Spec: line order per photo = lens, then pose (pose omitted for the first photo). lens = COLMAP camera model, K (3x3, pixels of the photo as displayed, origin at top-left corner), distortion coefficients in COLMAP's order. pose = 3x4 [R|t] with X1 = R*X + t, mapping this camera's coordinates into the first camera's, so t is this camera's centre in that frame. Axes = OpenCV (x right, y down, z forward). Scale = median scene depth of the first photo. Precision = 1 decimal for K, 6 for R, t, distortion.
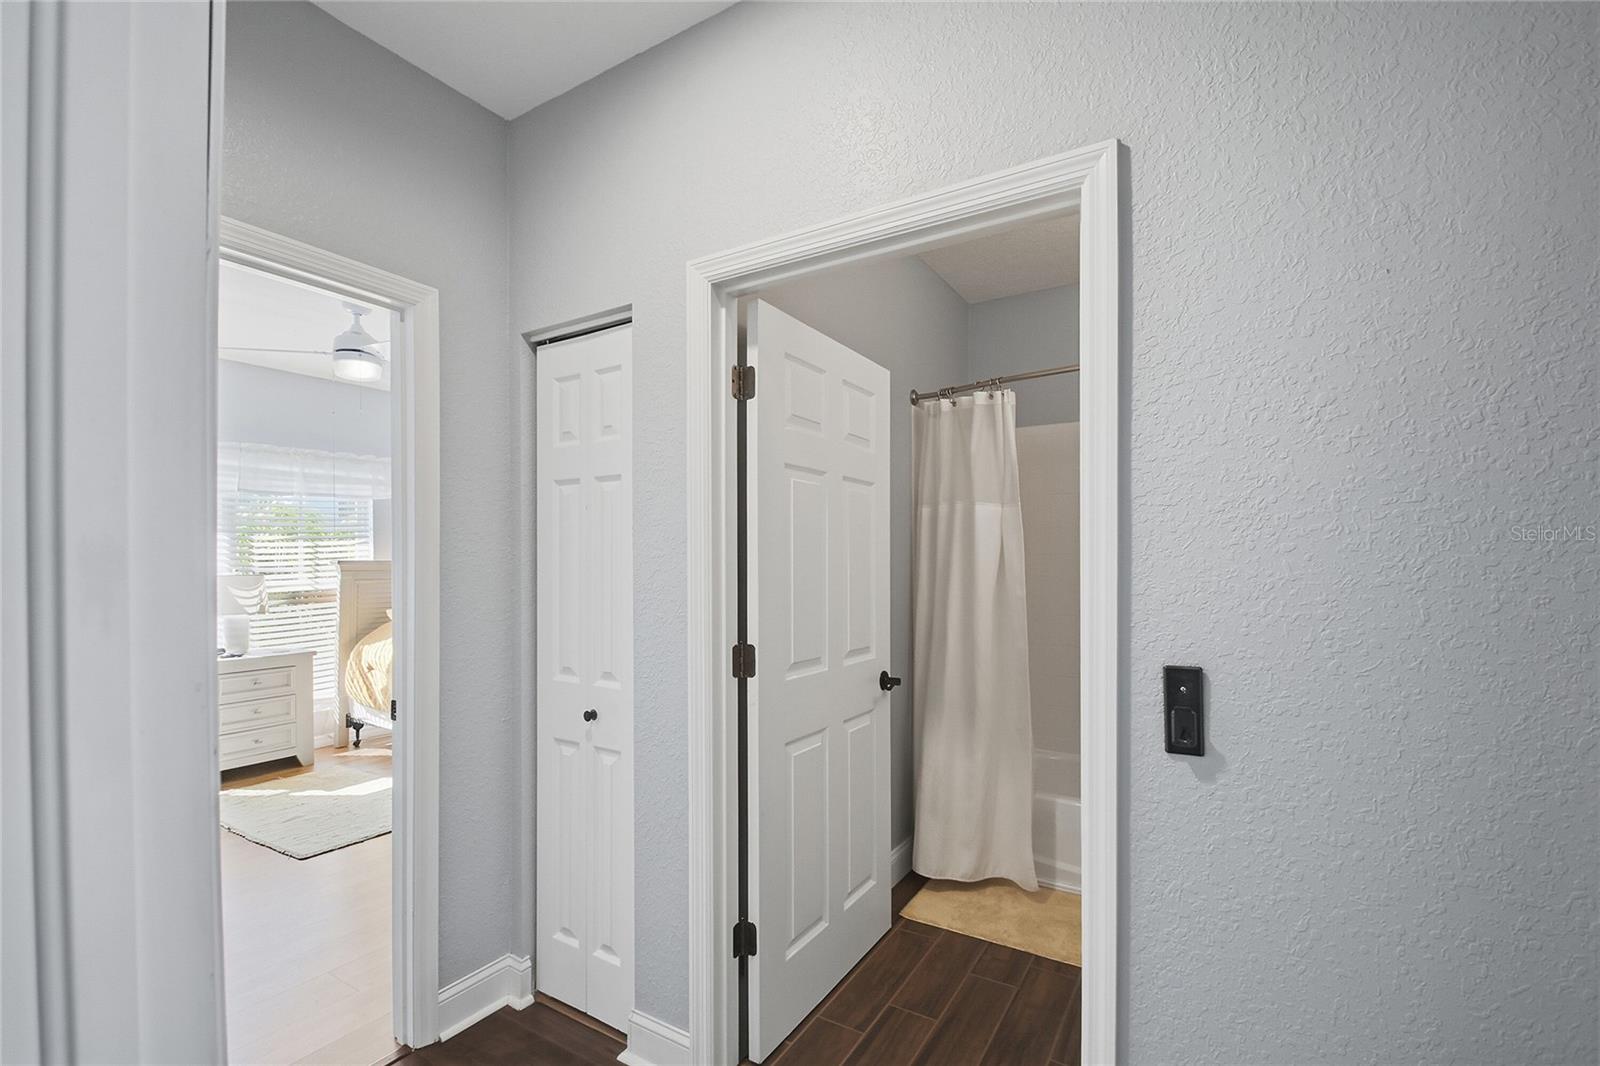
lens RADIAL K [[721.1, 0, 772.3], [0, 721.1, 560.0], [0, 0, 1]] dist [0.013085, -0.009489]
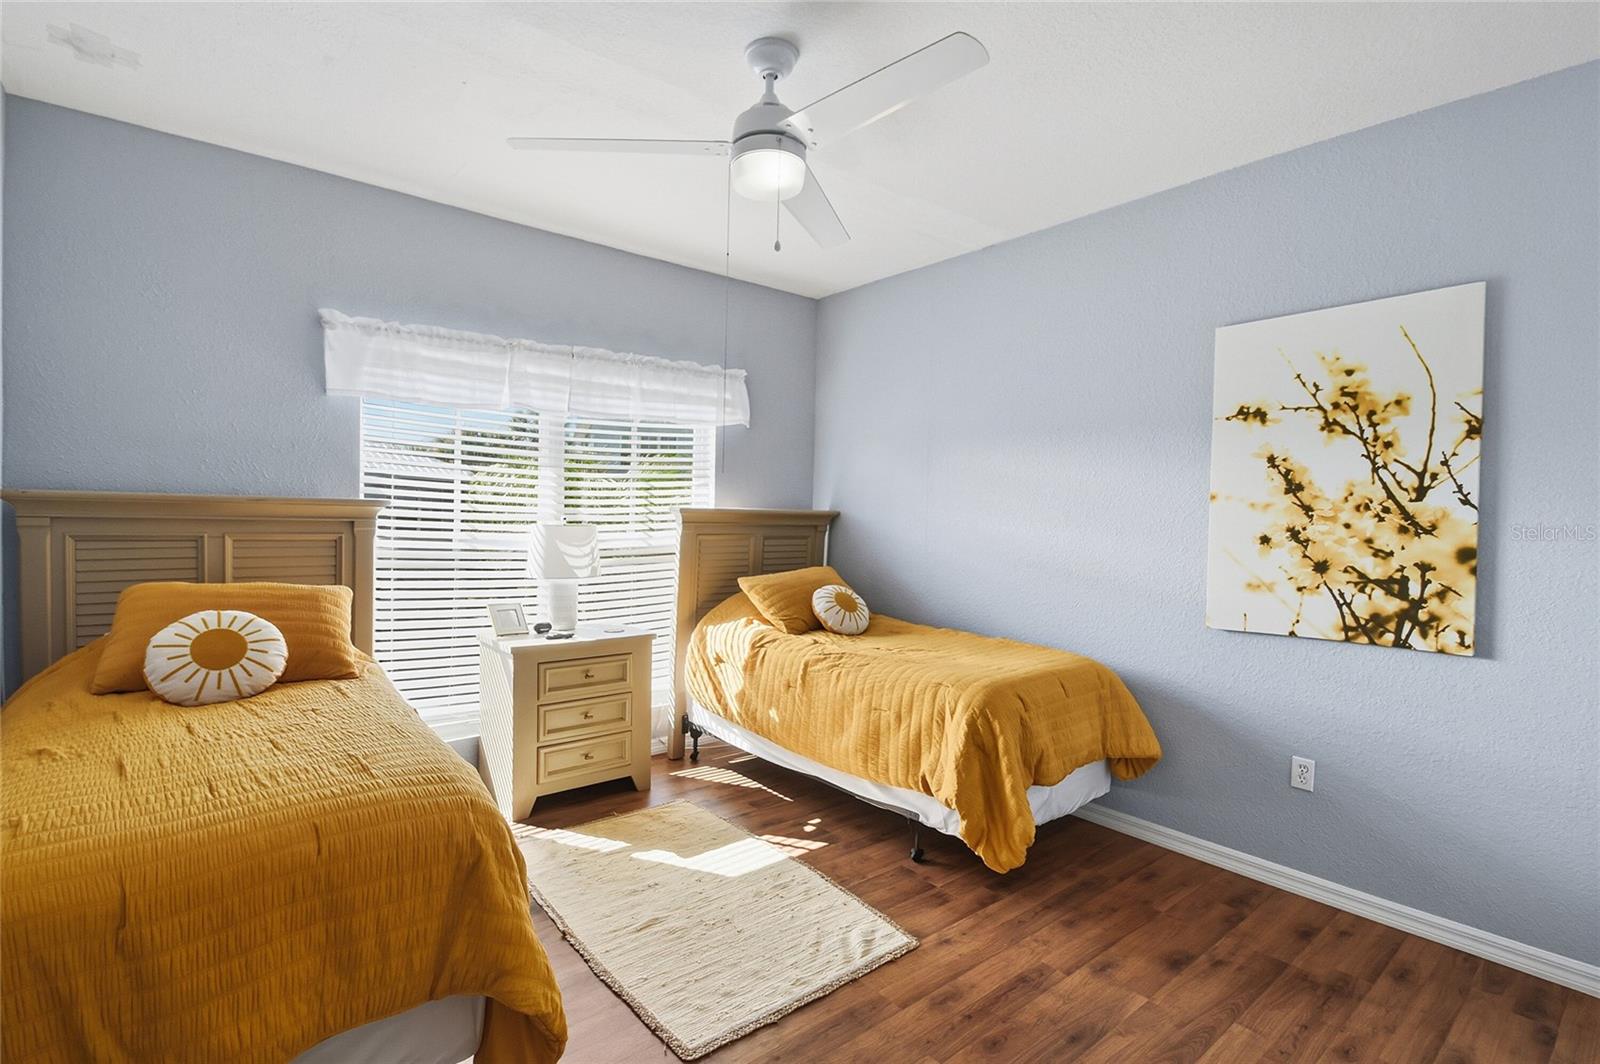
lens RADIAL K [[751.9, 0, 770.8], [0, 751.9, 527.0], [0, 0, 1]] dist [-0.036781, -0.000108]
pose [[0.942534, 0.032185, -0.332556, -0.271299], [-0.025784, 0.999388, 0.023645, -0.000113], [0.333113, -0.013712, 0.942787, 0.329153]]
